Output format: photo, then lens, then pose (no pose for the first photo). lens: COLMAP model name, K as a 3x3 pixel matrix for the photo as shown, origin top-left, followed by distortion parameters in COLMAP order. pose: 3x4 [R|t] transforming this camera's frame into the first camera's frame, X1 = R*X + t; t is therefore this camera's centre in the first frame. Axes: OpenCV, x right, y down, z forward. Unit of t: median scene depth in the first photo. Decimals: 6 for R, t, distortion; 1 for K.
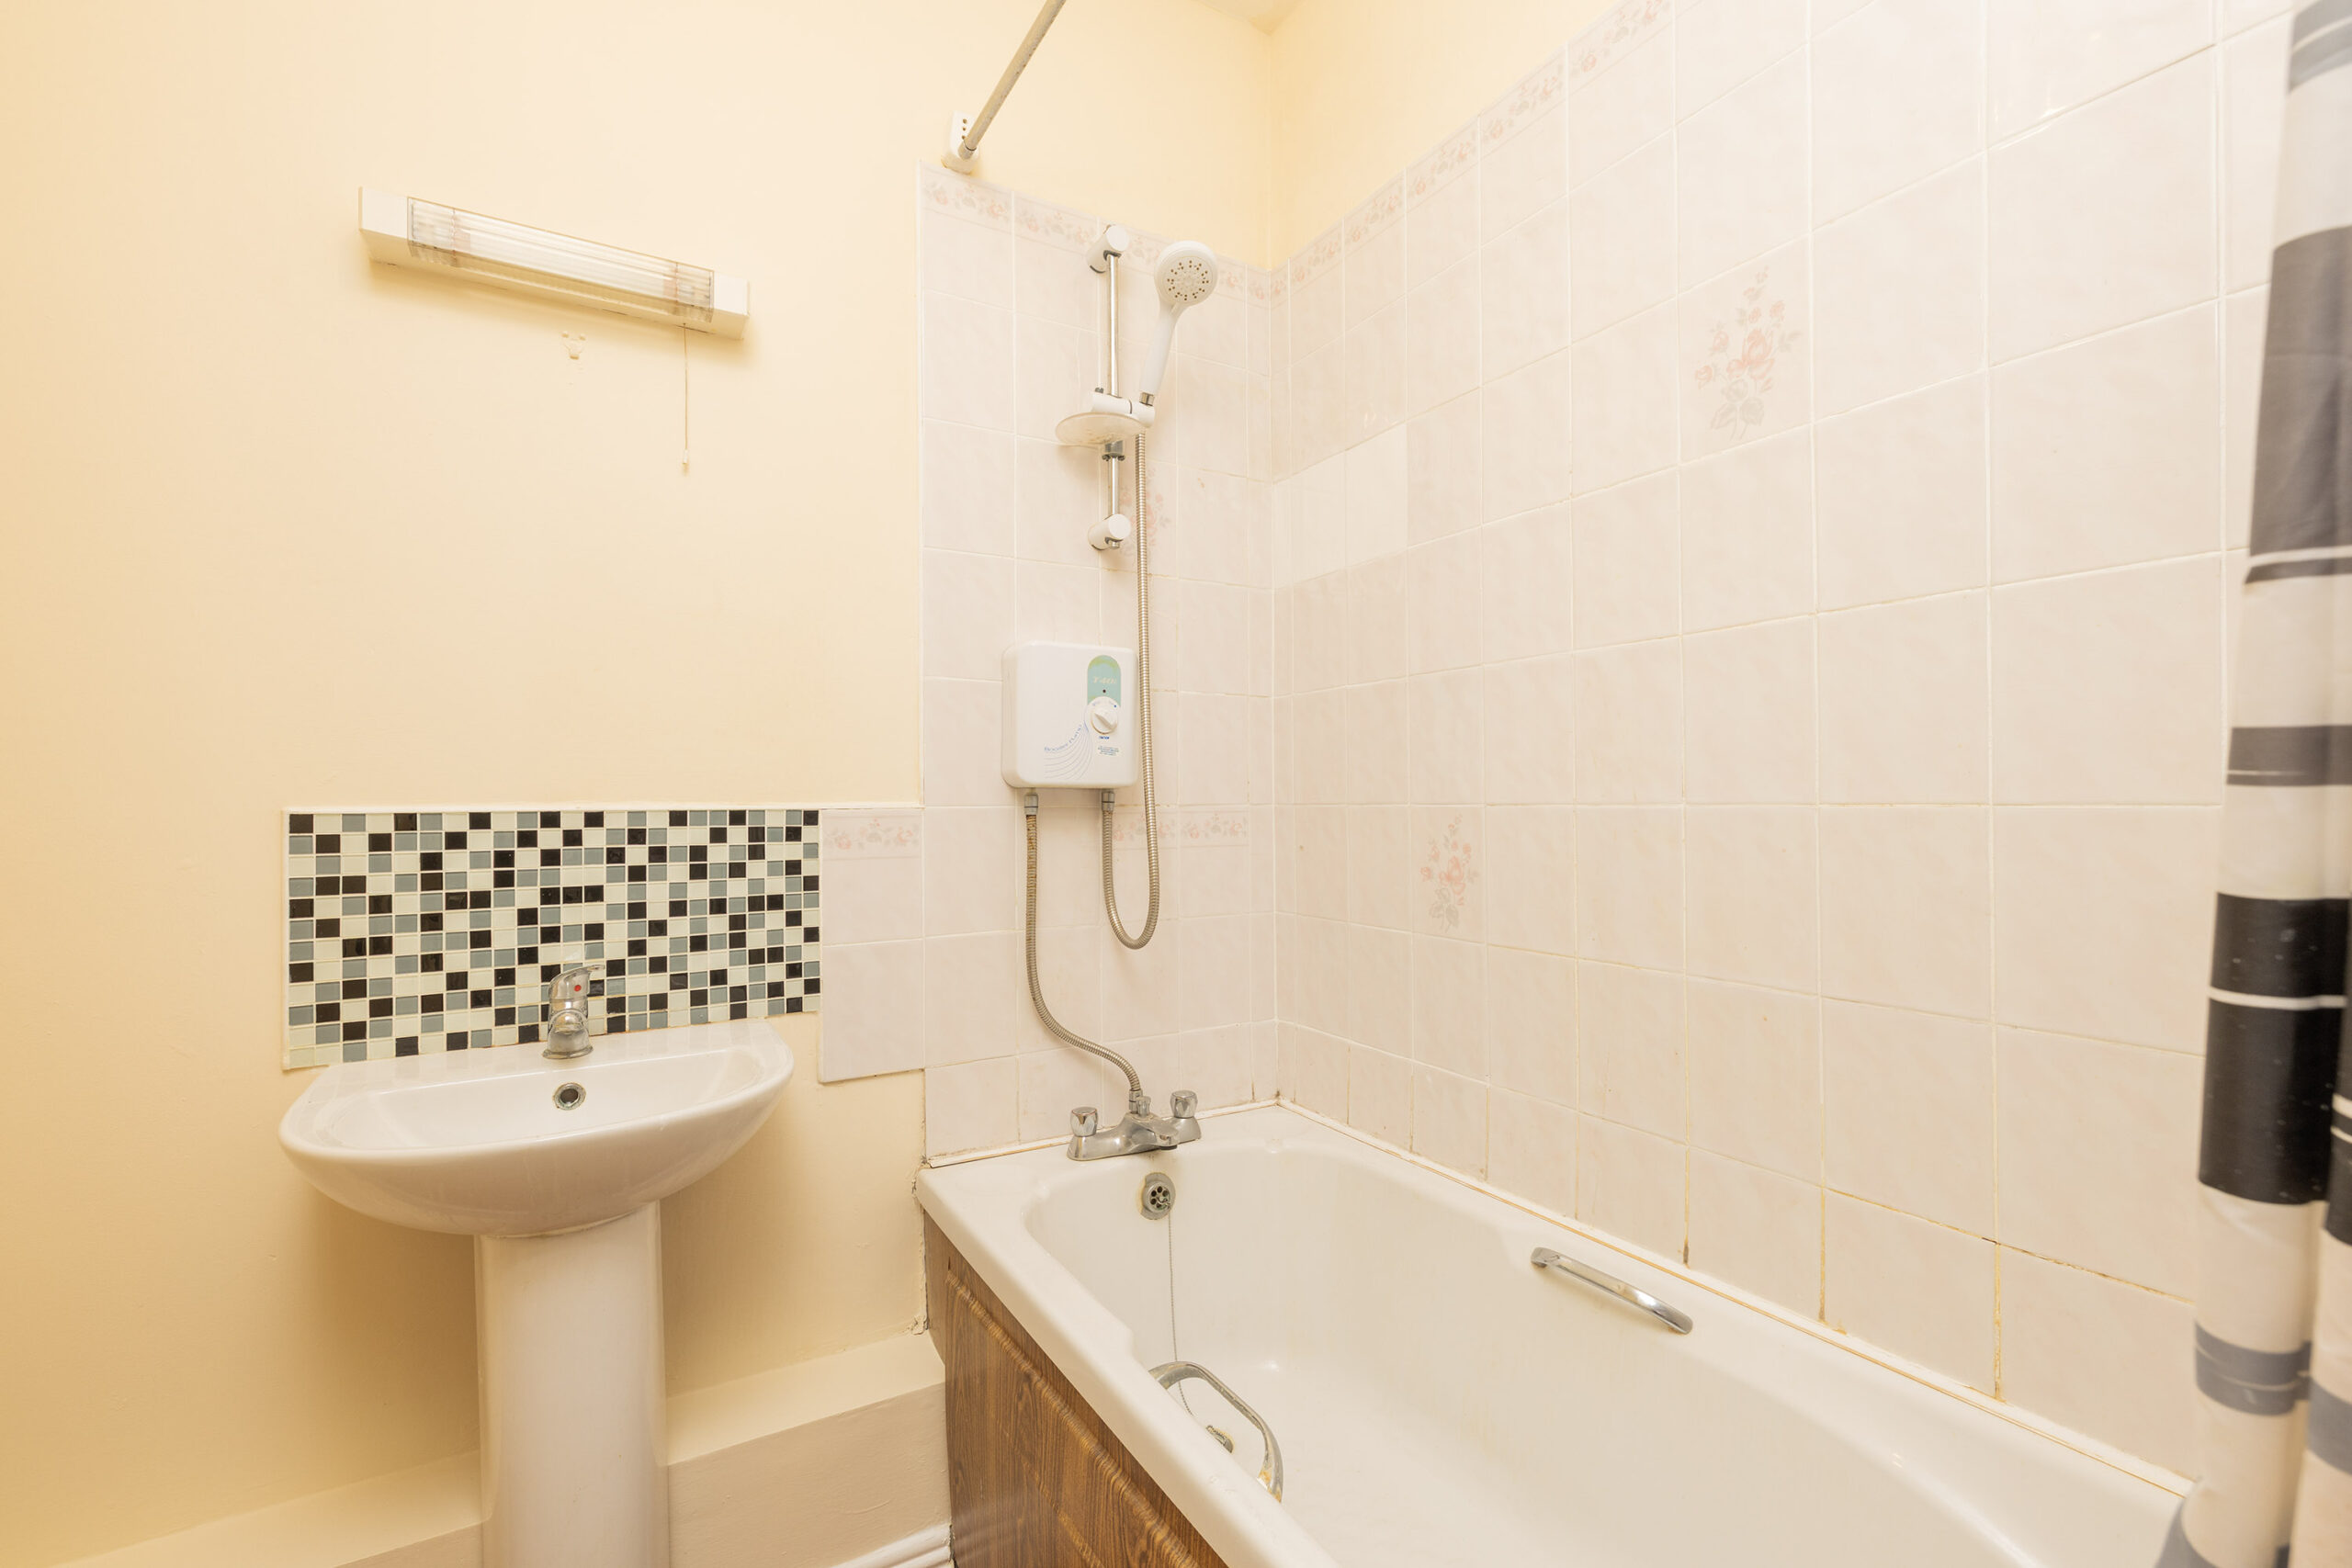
lens RADIAL K [[1013.5, 0, 1181.8], [0, 1013.5, 798.3], [0, 0, 1]] dist [-0.002344, 0.002092]
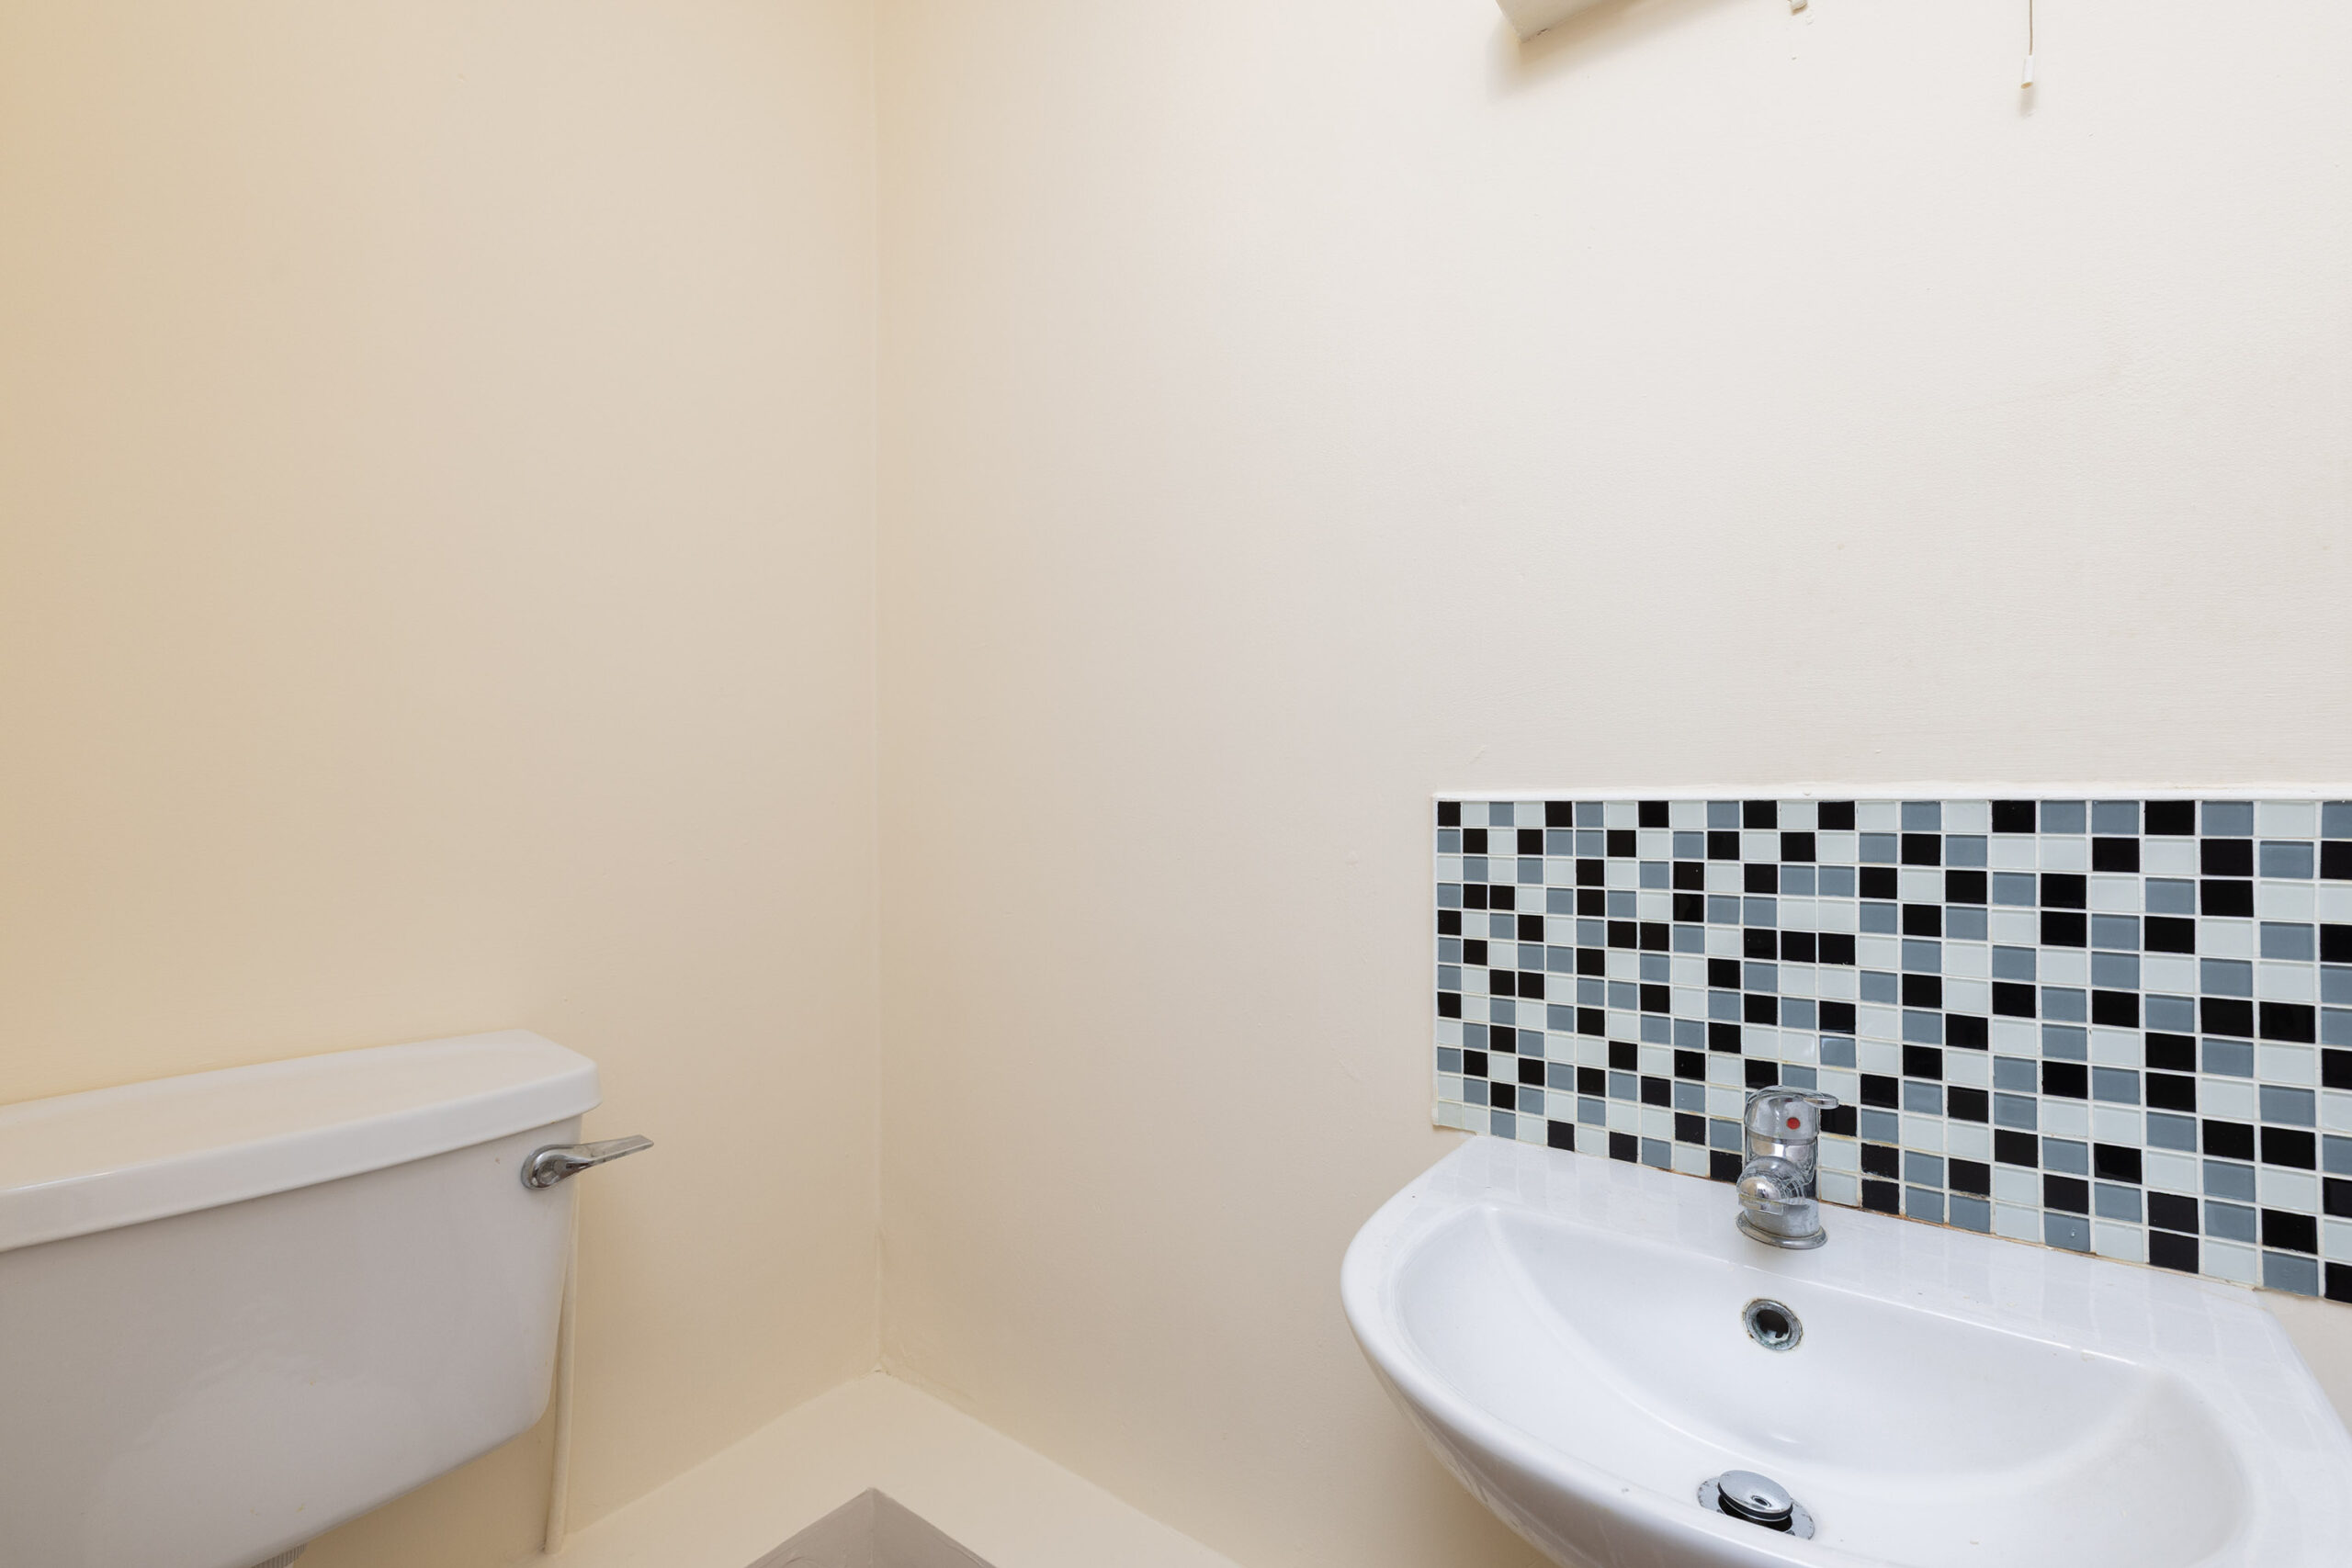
lens RADIAL K [[1013.5, 0, 1166.4], [0, 1013.5, 793.3], [0, 0, 1]] dist [-0.002344, 0.002092]
pose [[0.369218, -0.000447, -0.929343, -0.202677], [0.004936, 0.999987, 0.001480, 0.006226], [0.929330, -0.005133, 0.369215, 0.460795]]
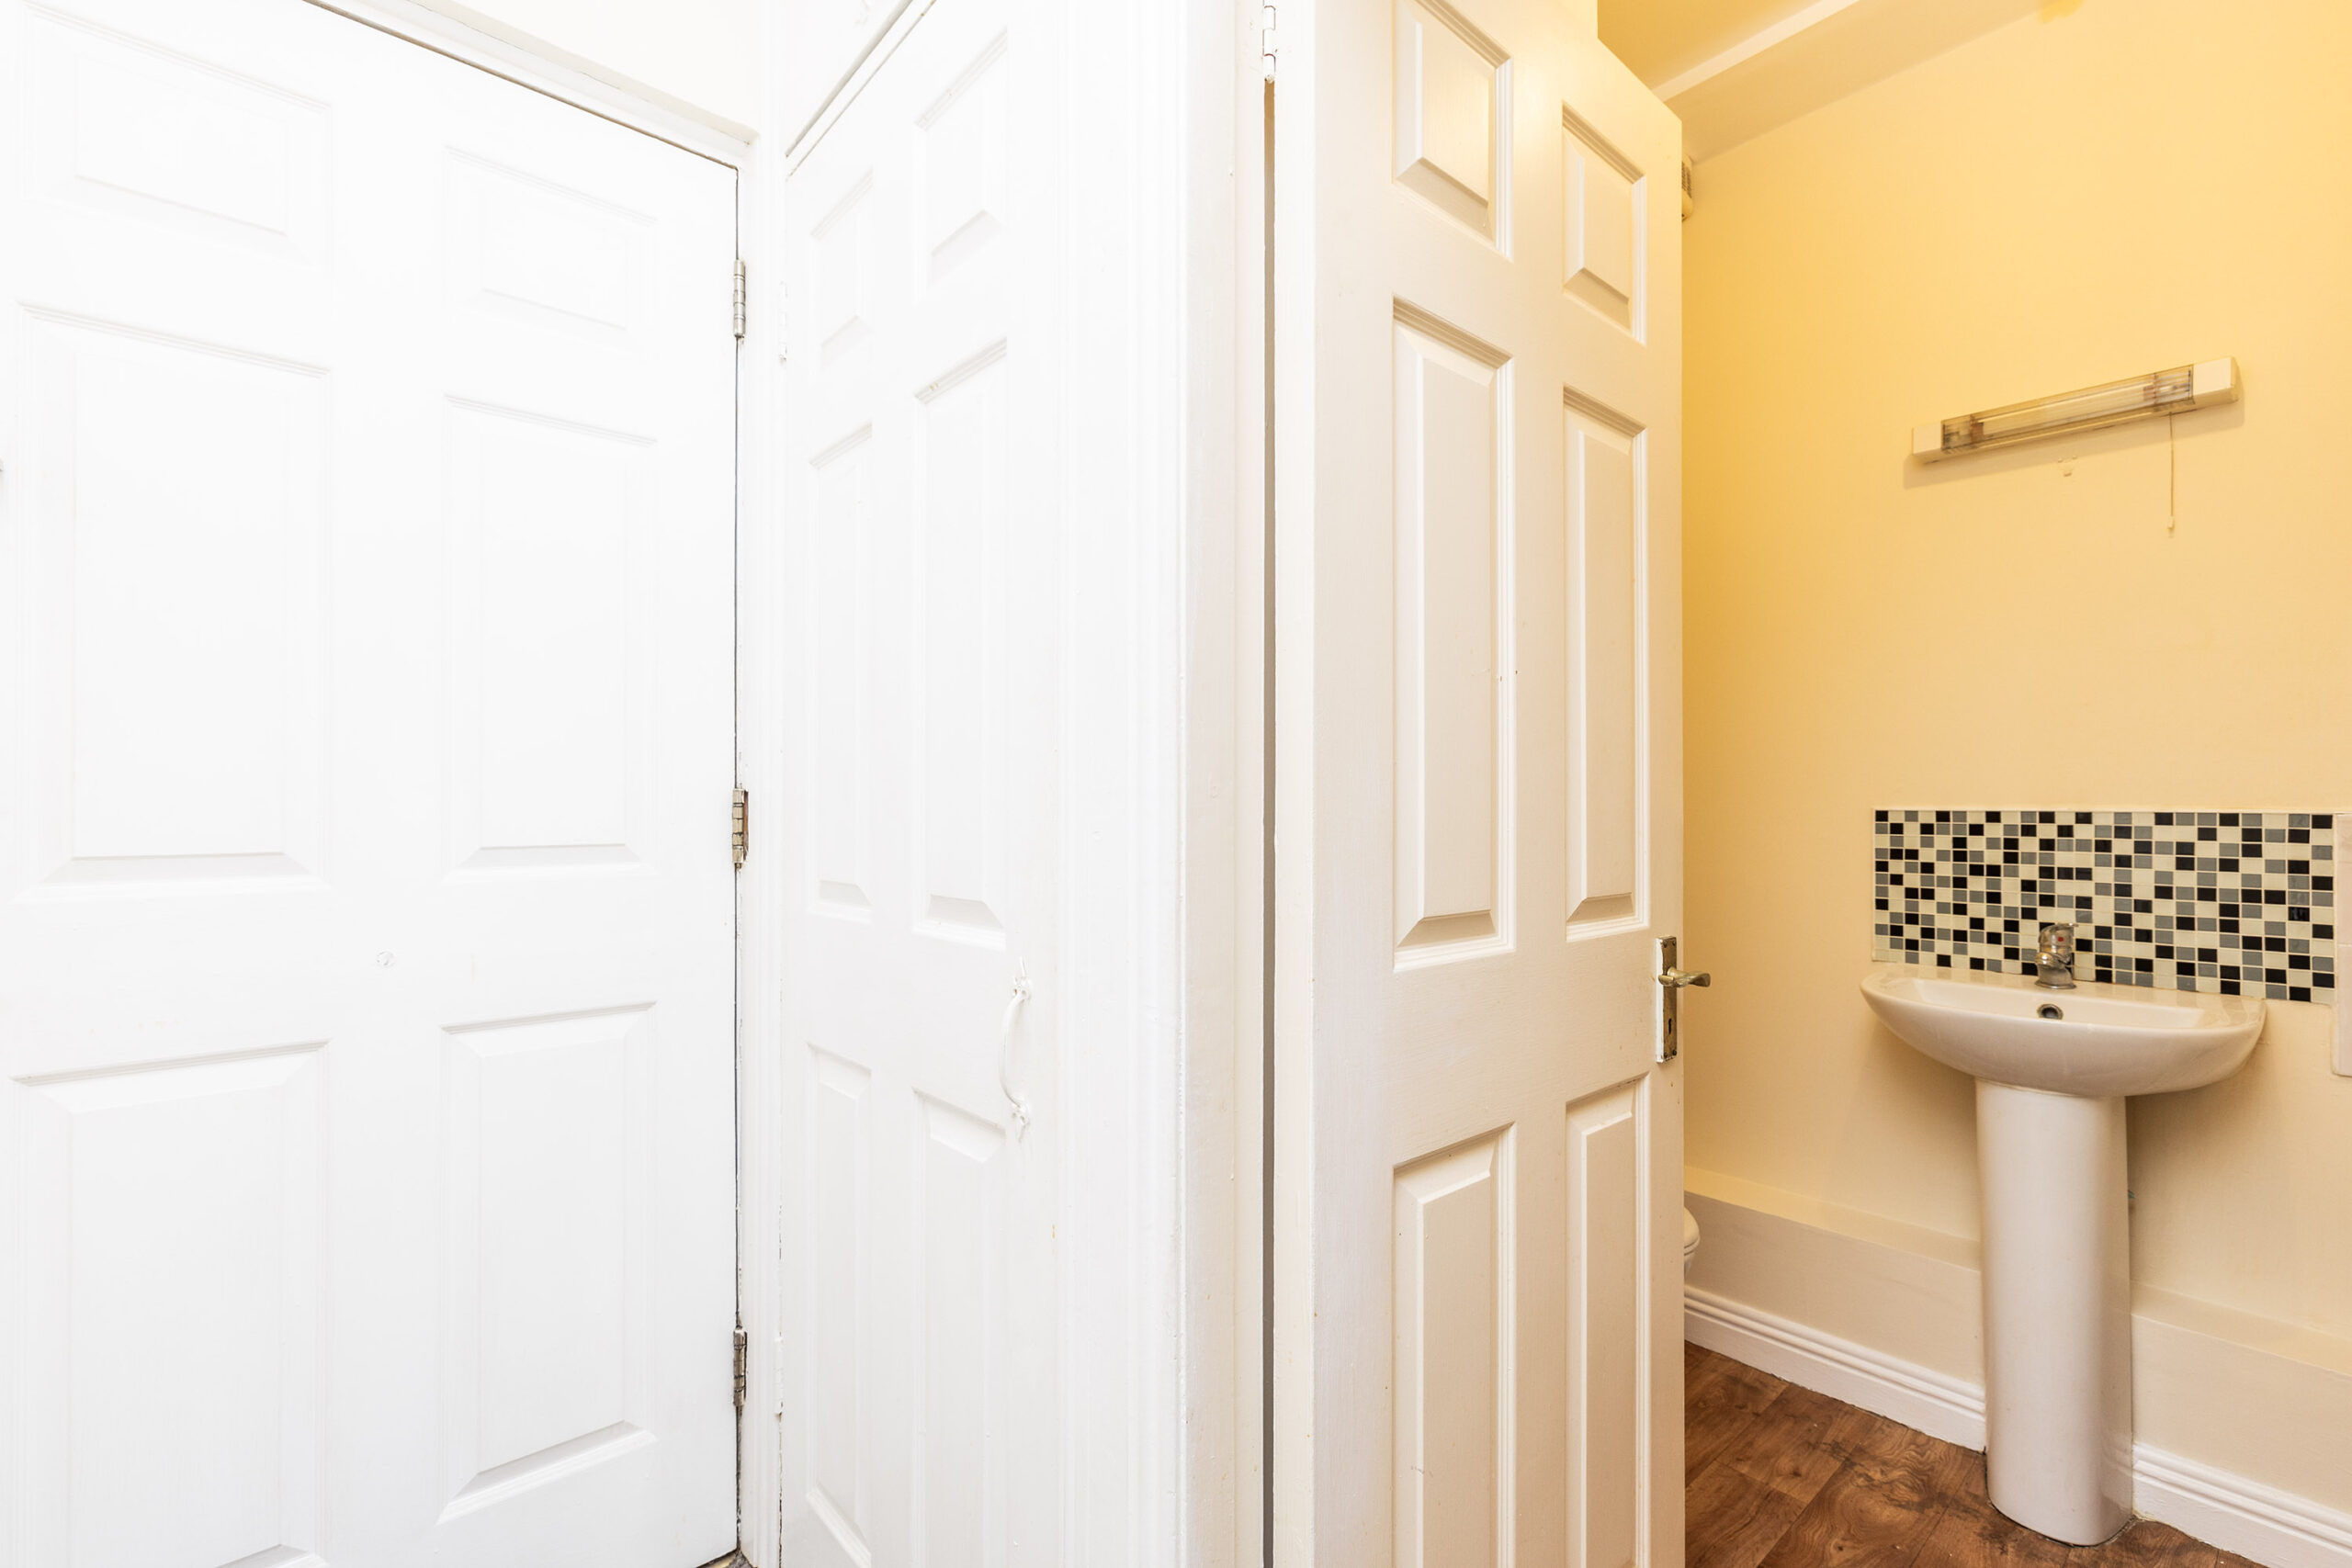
lens RADIAL K [[1013.5, 0, 1155.9], [0, 1013.5, 790.2], [0, 0, 1]] dist [-0.002344, 0.002092]
pose [[0.170878, -0.004180, -0.985283, 0.530658], [-0.001866, 0.999988, -0.004566, -0.007291], [0.985290, 0.002619, 0.170869, -0.433800]]
